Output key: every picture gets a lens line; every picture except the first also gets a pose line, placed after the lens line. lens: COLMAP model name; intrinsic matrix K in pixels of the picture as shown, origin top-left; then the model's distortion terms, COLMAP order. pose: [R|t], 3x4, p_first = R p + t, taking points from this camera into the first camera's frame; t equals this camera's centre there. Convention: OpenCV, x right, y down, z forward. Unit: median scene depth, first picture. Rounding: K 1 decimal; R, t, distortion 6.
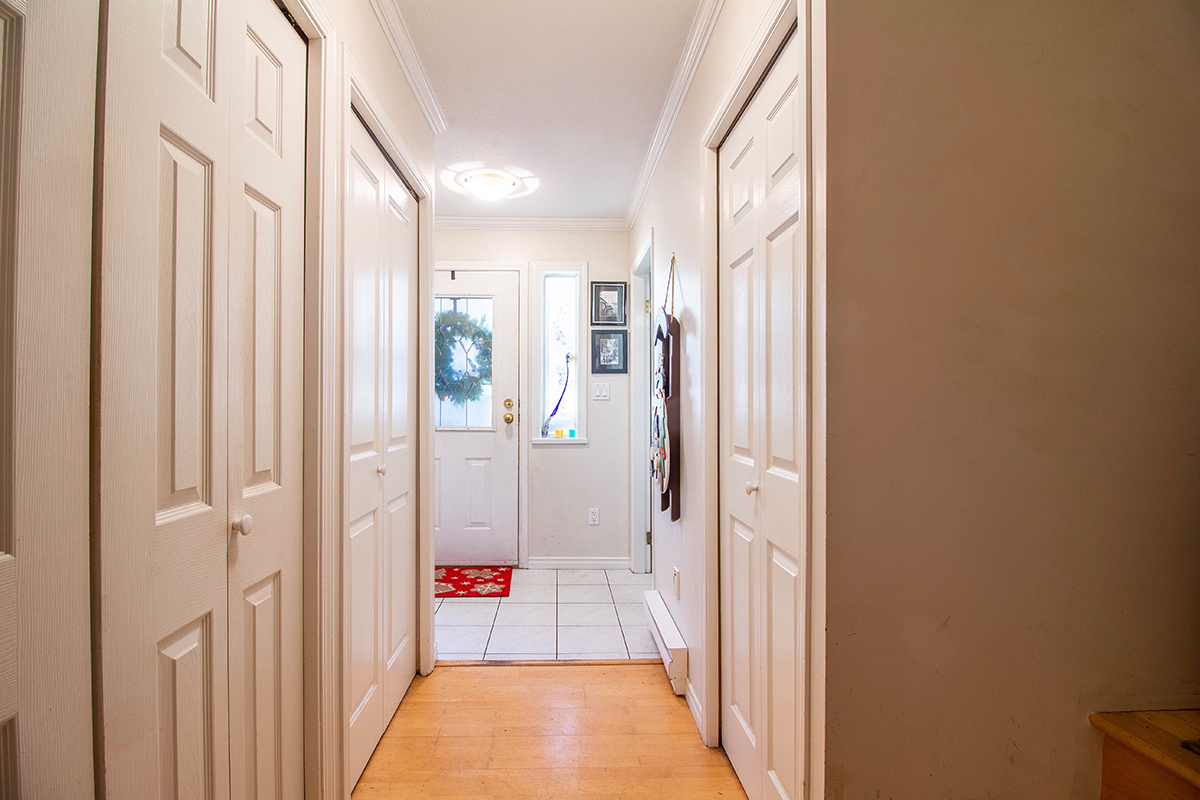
lens RADIAL K [[572.0, 0, 580.9], [0, 572.0, 404.5], [0, 0, 1]] dist [-0.002378, -0.009315]
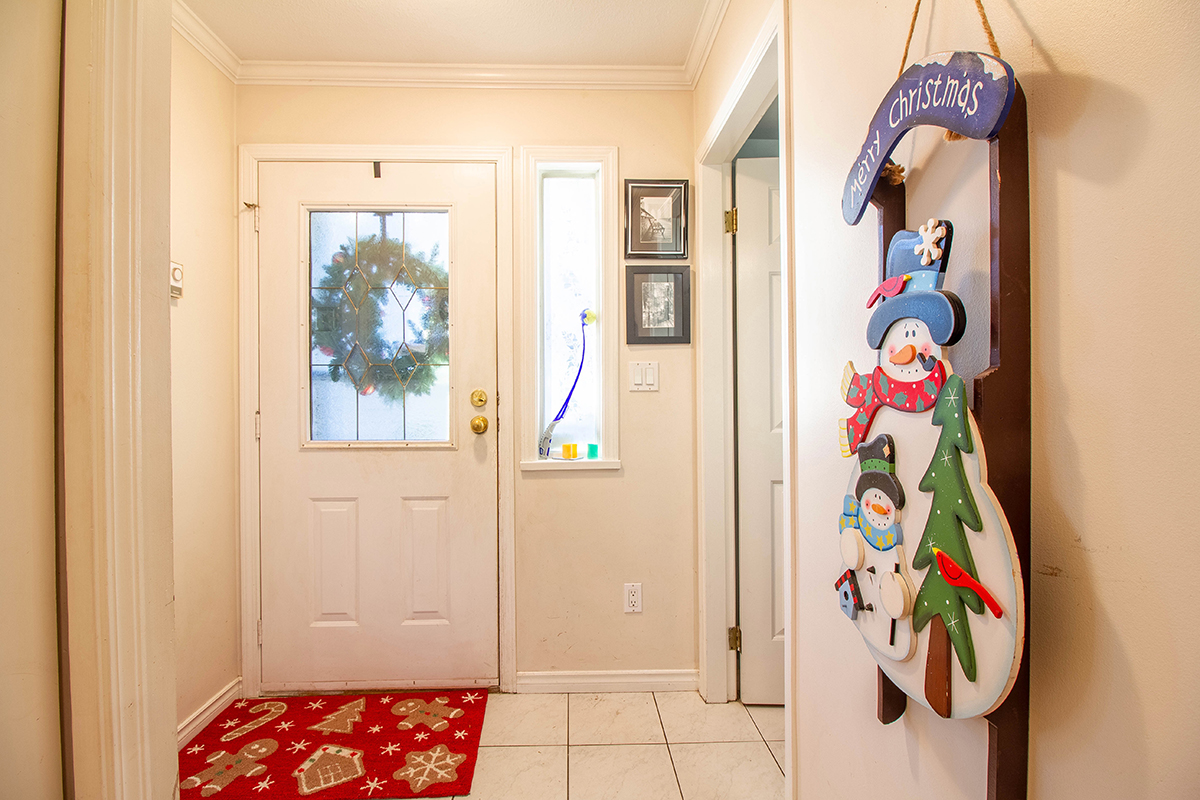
lens RADIAL K [[572.0, 0, 569.8], [0, 572.0, 397.6], [0, 0, 1]] dist [-0.002378, -0.009315]
pose [[0.999208, -0.008231, -0.038921, -0.015794], [0.008259, 0.999966, 0.000547, -0.002559], [0.038915, -0.000868, 0.999242, 0.441456]]
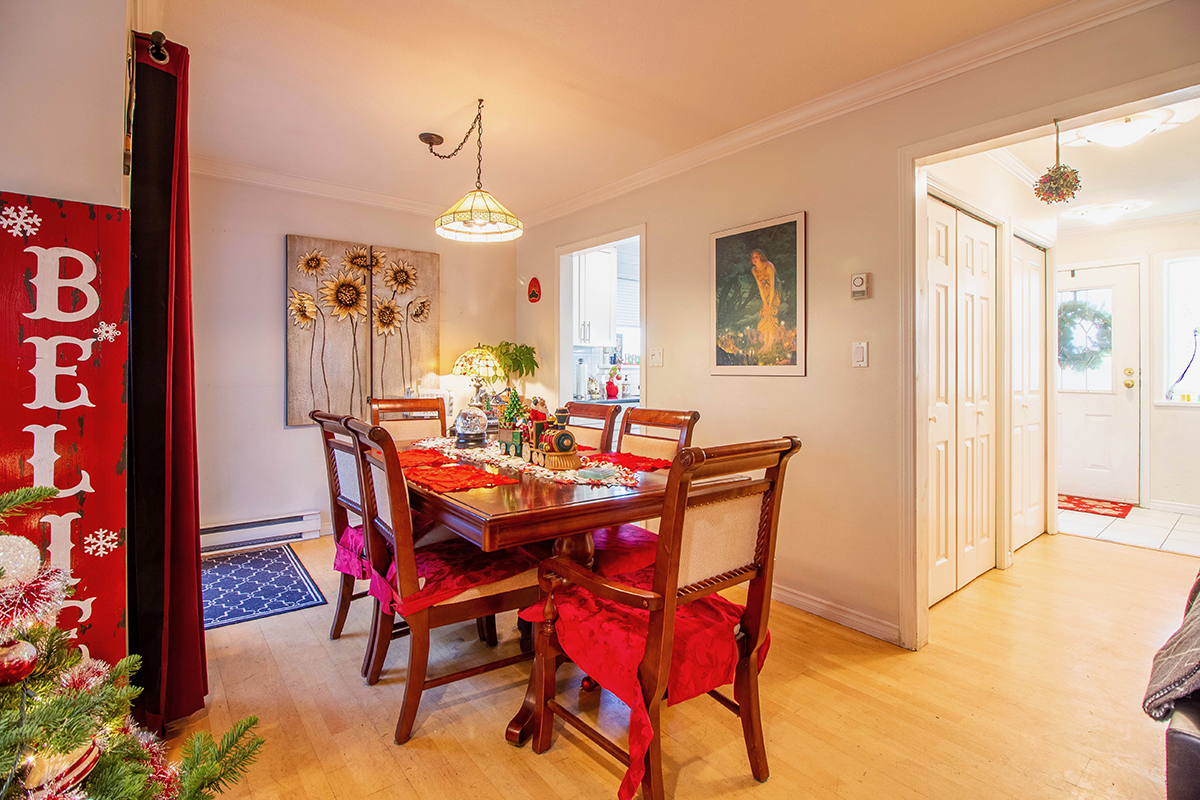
lens RADIAL K [[572.0, 0, 614.8], [0, 572.0, 365.9], [0, 0, 1]] dist [-0.002378, -0.009315]
pose [[0.616307, -0.005168, -0.787489, 0.151920], [-0.001786, 0.999967, -0.007960, -0.002257], [0.787504, 0.006312, 0.616278, -0.619557]]
